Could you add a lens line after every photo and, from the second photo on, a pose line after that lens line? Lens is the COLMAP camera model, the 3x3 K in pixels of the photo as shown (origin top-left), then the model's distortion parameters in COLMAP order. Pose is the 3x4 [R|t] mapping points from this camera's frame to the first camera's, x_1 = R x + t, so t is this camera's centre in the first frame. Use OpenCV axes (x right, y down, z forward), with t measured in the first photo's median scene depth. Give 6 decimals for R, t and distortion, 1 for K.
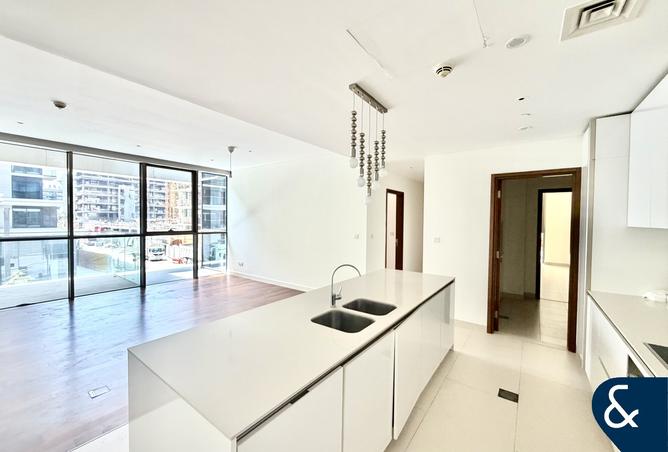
lens RADIAL K [[266.3, 0, 337.2], [0, 266.3, 225.3], [0, 0, 1]] dist [-0.002271, -0.000065]
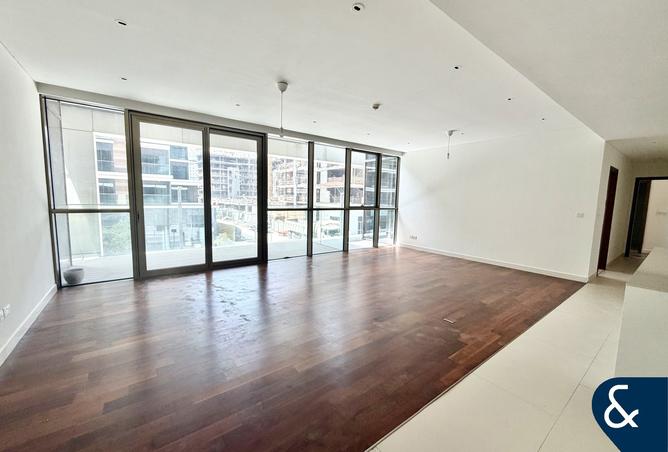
lens RADIAL K [[266.3, 0, 333.8], [0, 266.3, 226.2], [0, 0, 1]] dist [-0.002271, -0.000065]
pose [[0.961235, 0.042437, -0.272445, -0.273084], [-0.020604, 0.996377, 0.082507, 0.009484], [0.274960, -0.073695, 0.958627, -0.113438]]
